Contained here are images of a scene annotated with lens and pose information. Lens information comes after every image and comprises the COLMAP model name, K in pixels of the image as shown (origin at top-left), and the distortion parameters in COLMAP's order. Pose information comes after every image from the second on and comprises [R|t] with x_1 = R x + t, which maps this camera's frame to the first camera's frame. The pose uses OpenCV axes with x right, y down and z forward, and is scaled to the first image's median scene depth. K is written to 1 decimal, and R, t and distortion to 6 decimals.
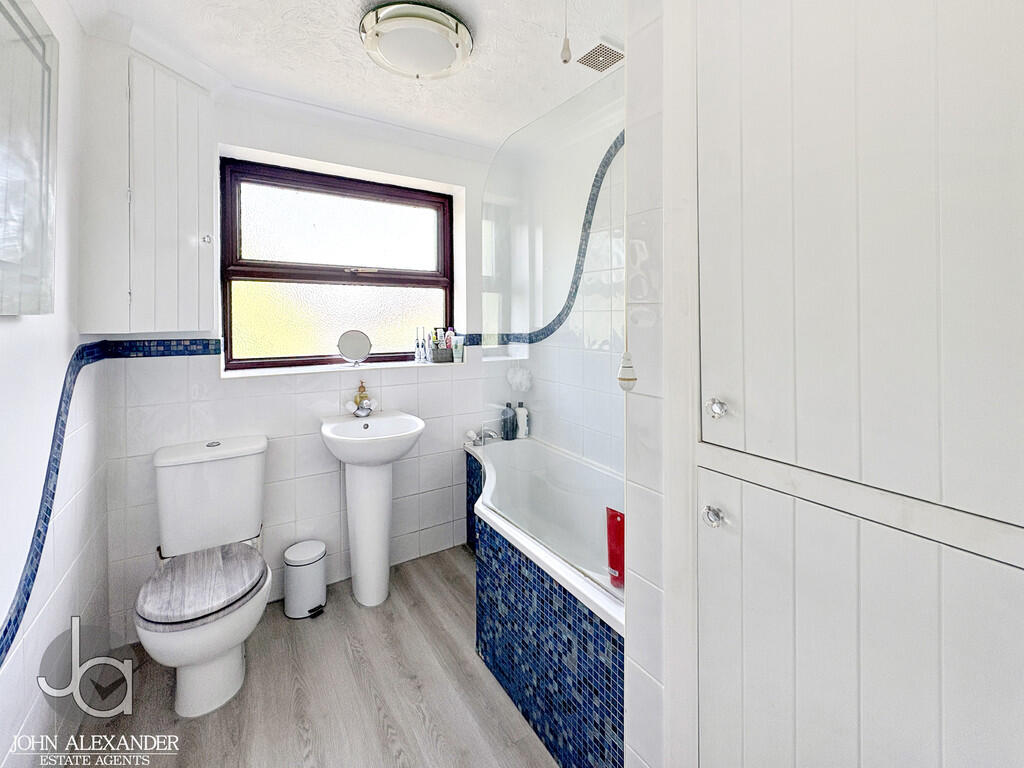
lens RADIAL K [[417.8, 0, 515.1], [0, 417.8, 334.0], [0, 0, 1]] dist [-0.004449, -0.000379]
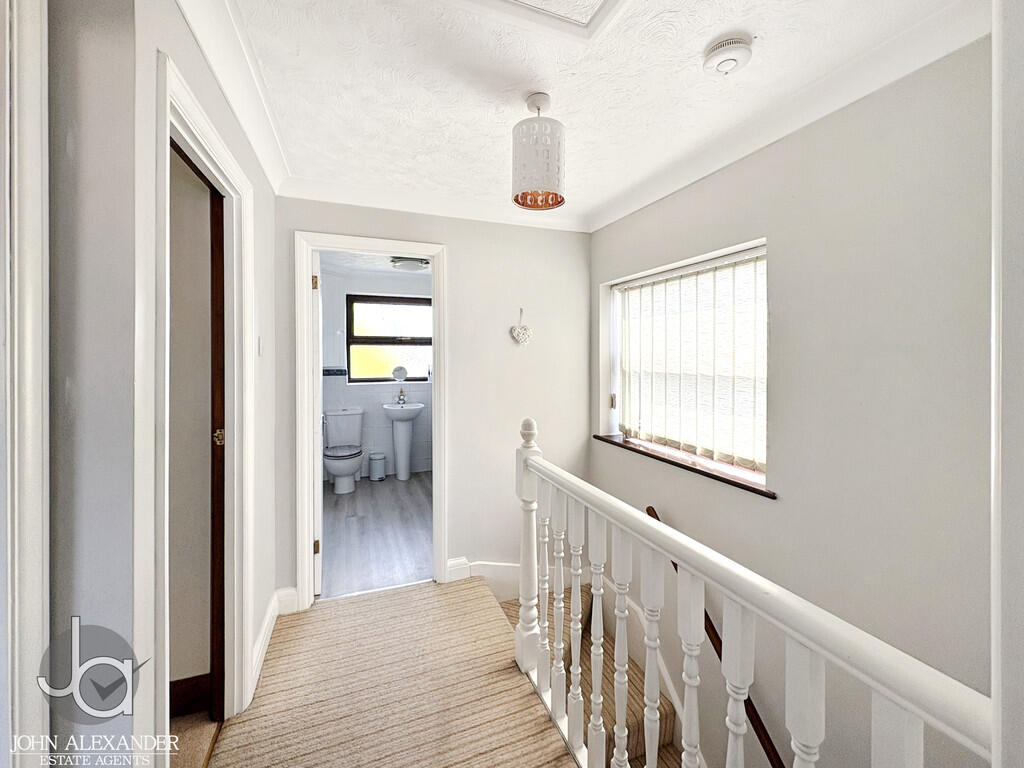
lens RADIAL K [[417.8, 0, 511.4], [0, 417.8, 374.7], [0, 0, 1]] dist [-0.004449, -0.000379]
pose [[0.979633, 0.003140, -0.200773, 0.726070], [-0.003623, 0.999991, -0.002039, 0.041395], [0.200765, 0.002725, 0.979636, -1.191782]]
